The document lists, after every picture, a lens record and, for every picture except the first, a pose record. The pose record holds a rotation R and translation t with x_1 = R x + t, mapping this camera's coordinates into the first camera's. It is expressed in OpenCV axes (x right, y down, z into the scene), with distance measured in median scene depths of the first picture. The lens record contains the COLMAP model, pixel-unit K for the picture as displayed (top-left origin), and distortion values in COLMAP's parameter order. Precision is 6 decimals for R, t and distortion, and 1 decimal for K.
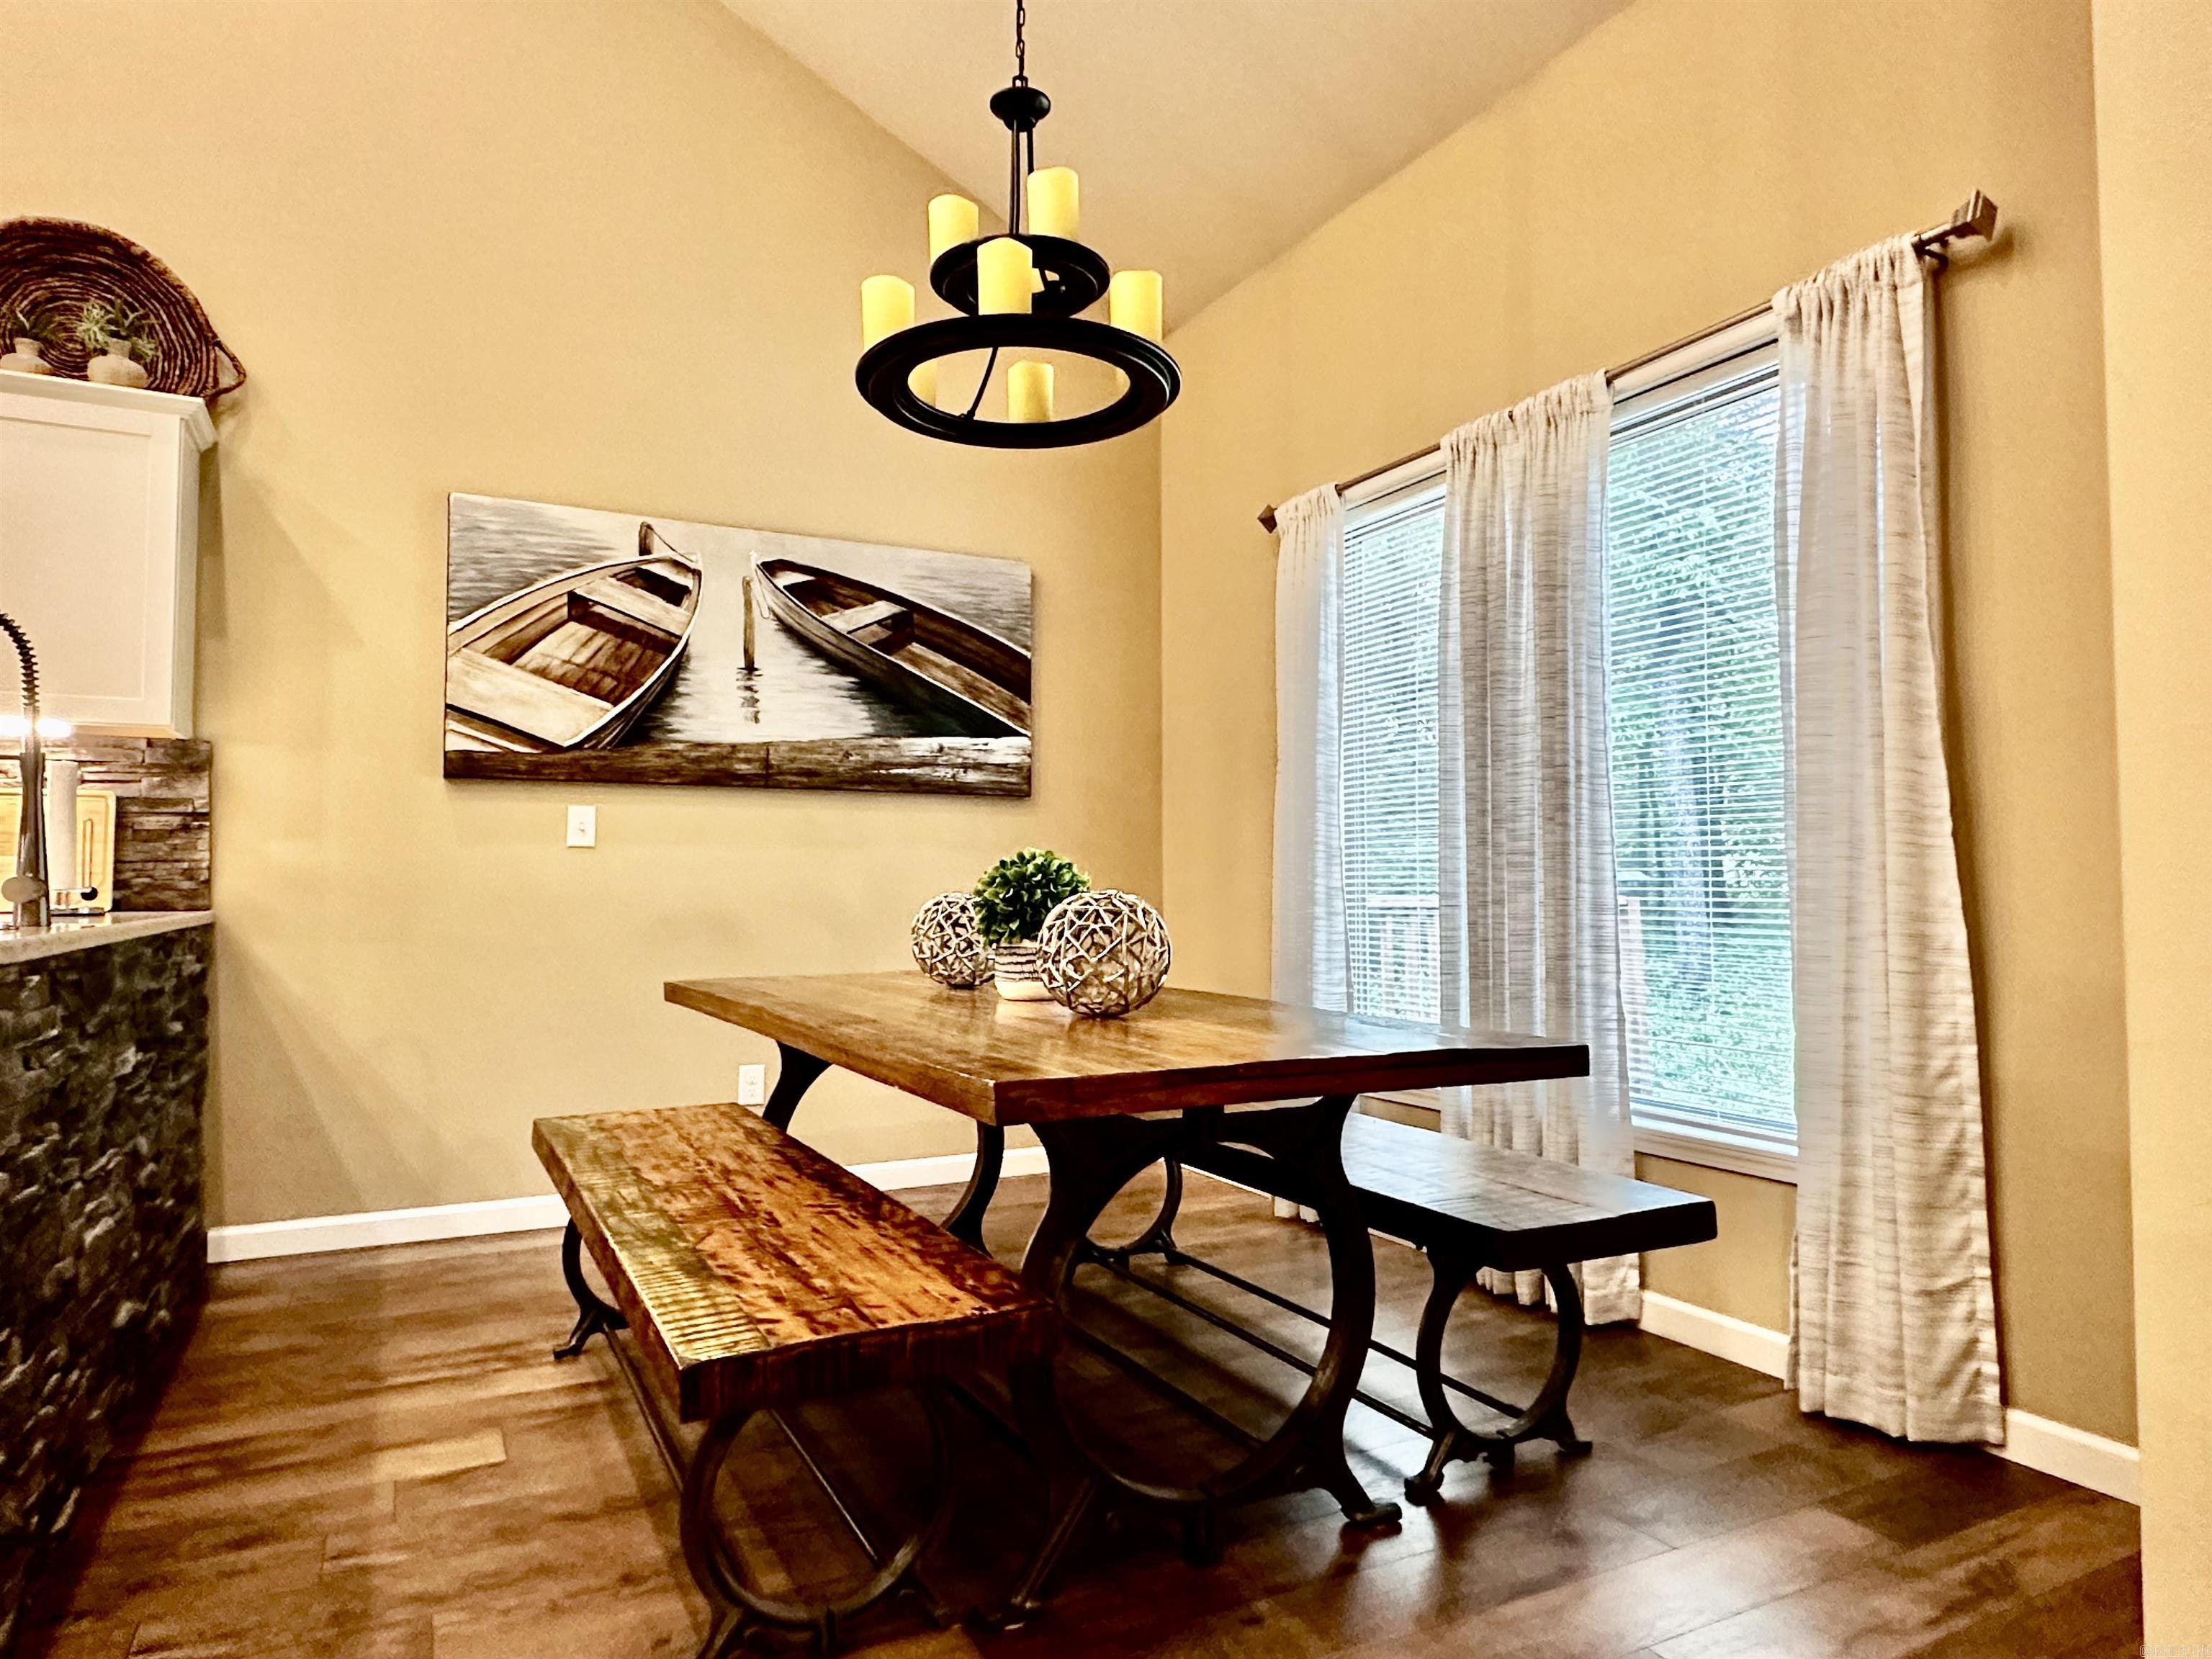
lens RADIAL K [[1341.1, 0, 1091.9], [0, 1341.1, 830.6], [0, 0, 1]] dist [-0.001483, 0.000898]
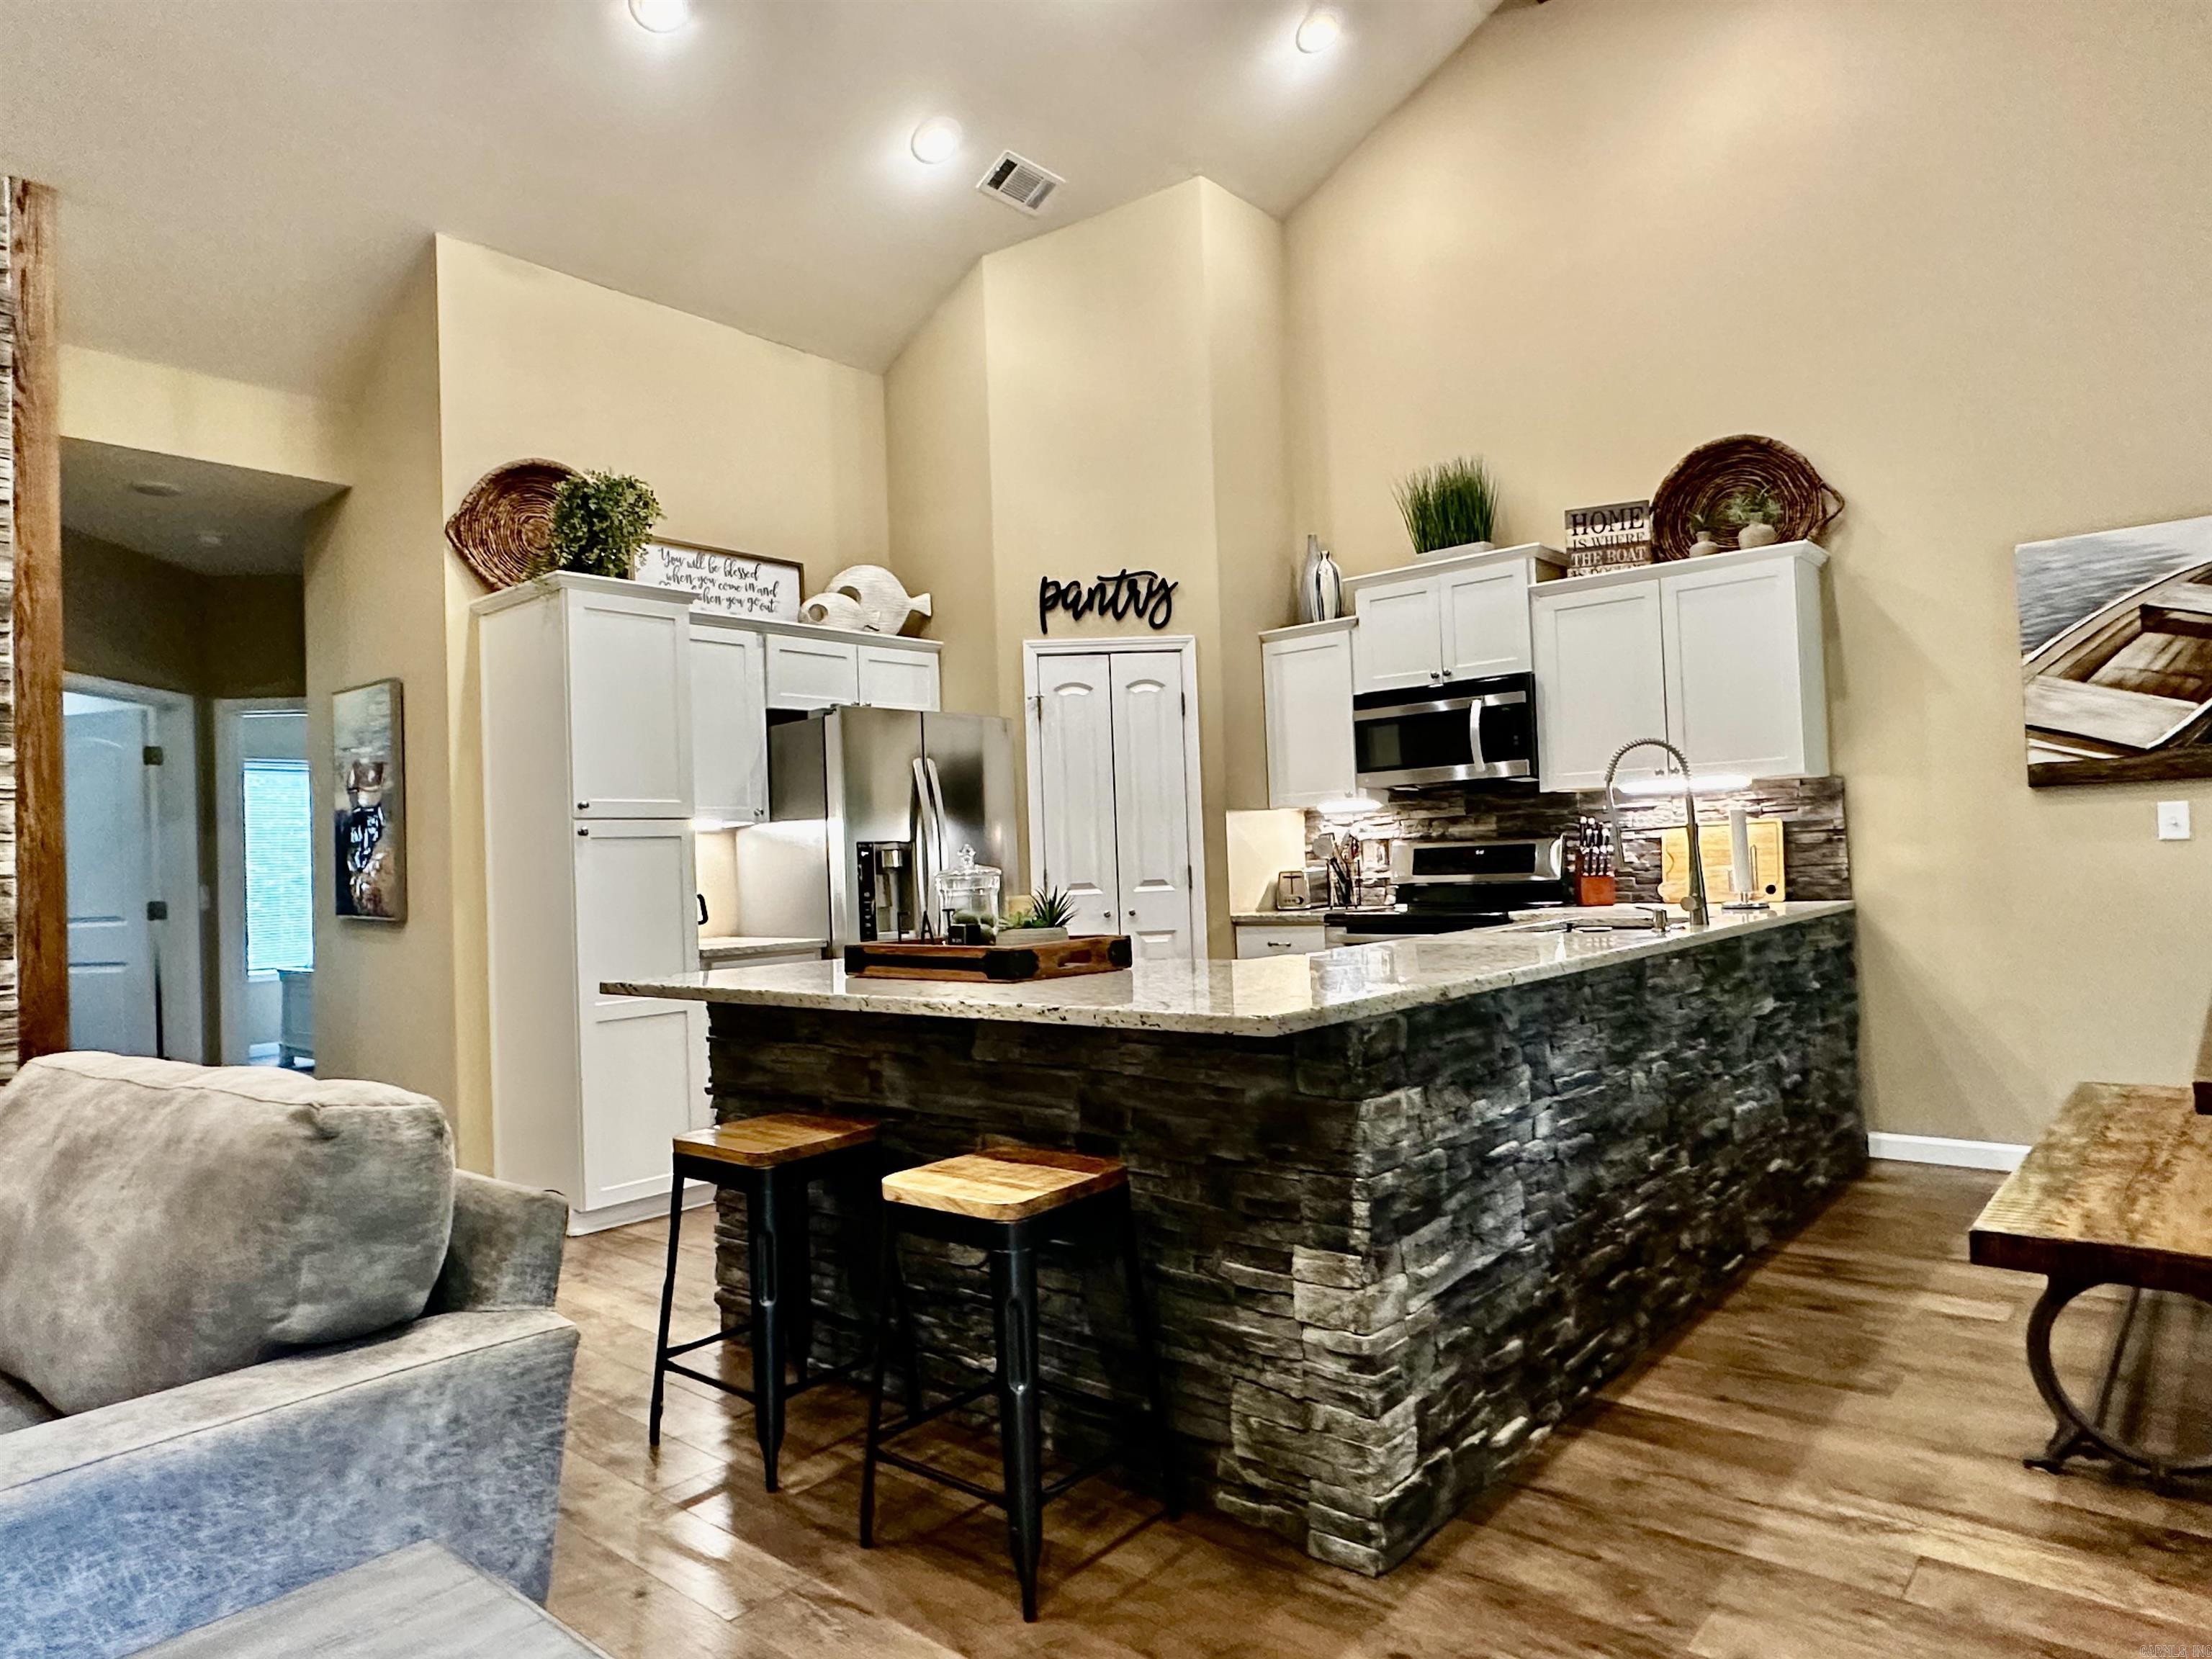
lens RADIAL K [[1341.1, 0, 1091.9], [0, 1341.1, 830.6], [0, 0, 1]] dist [-0.001483, 0.000898]
pose [[0.367733, -0.036458, -0.929216, 0.339361], [0.077291, 0.996972, -0.008529, -0.060688], [0.926714, -0.068684, 0.369437, -0.224745]]
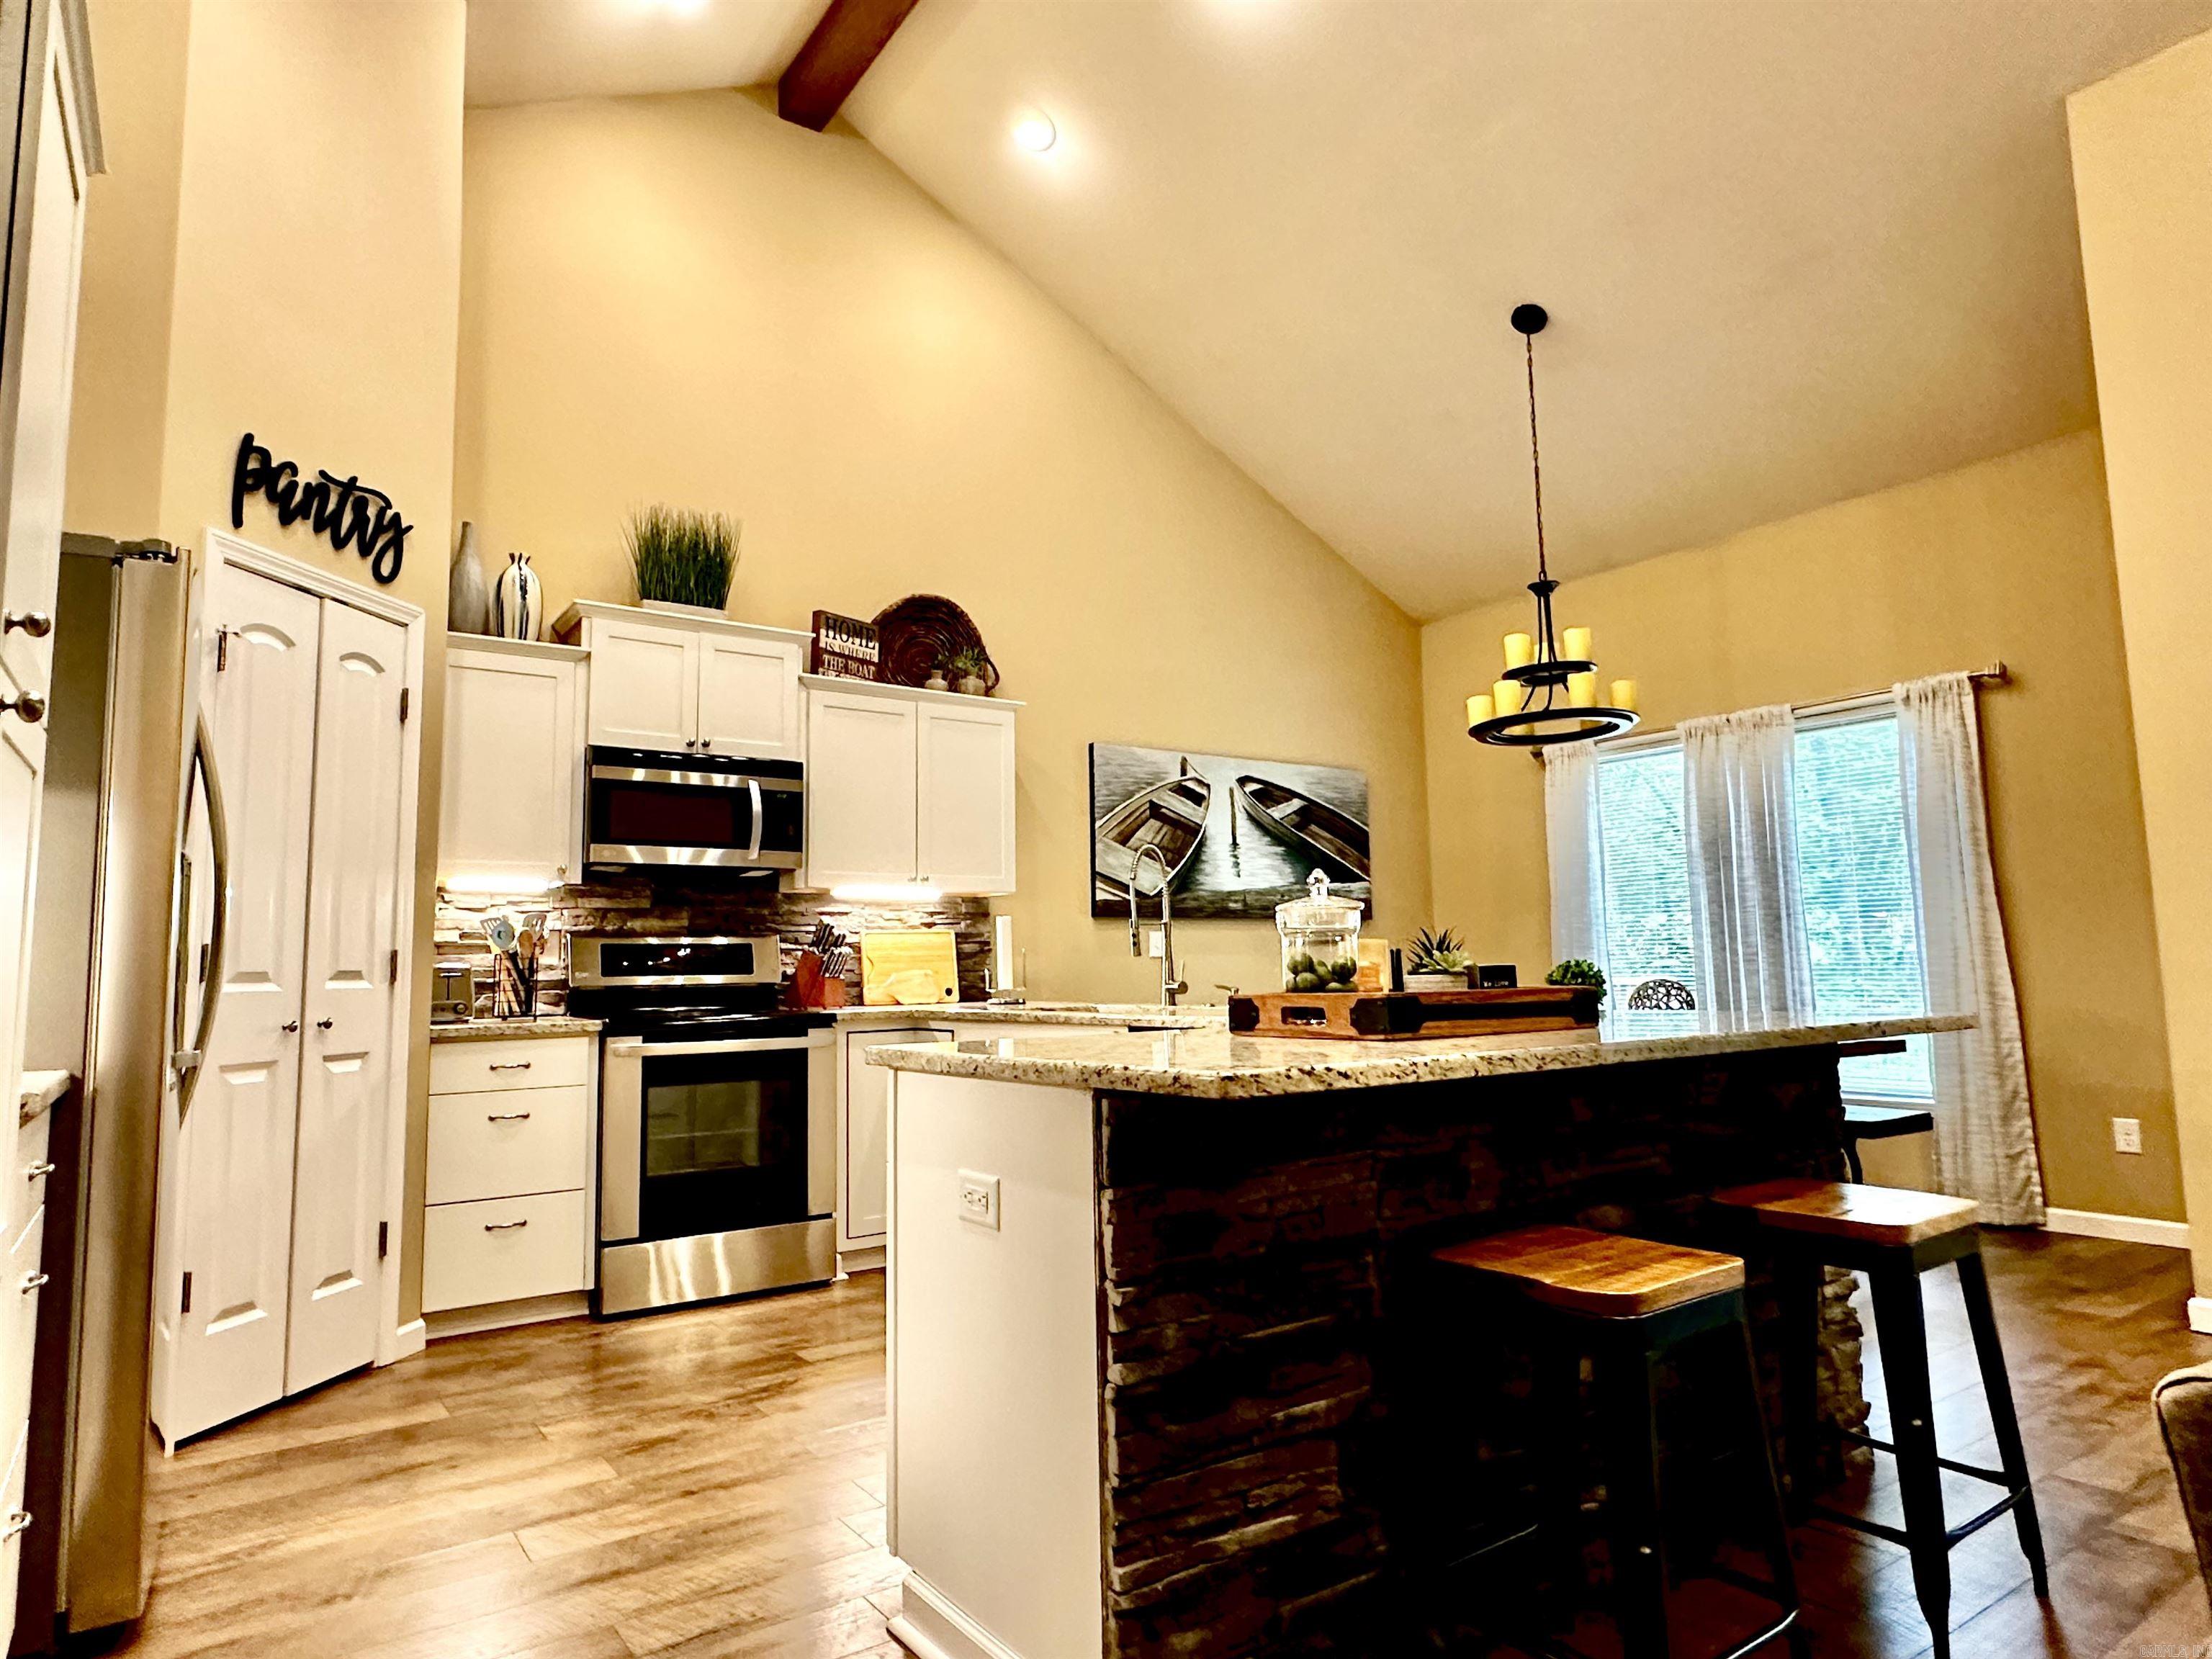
lens RADIAL K [[1293.1, 0, 1096.0], [0, 1293.1, 828.7], [0, 0, 1]] dist [-0.003131, 0.001556]
pose [[0.991097, -0.002826, 0.133110, -0.757938], [0.012168, 0.997514, -0.069416, -0.040572], [-0.132582, 0.070417, 0.988667, -0.619074]]
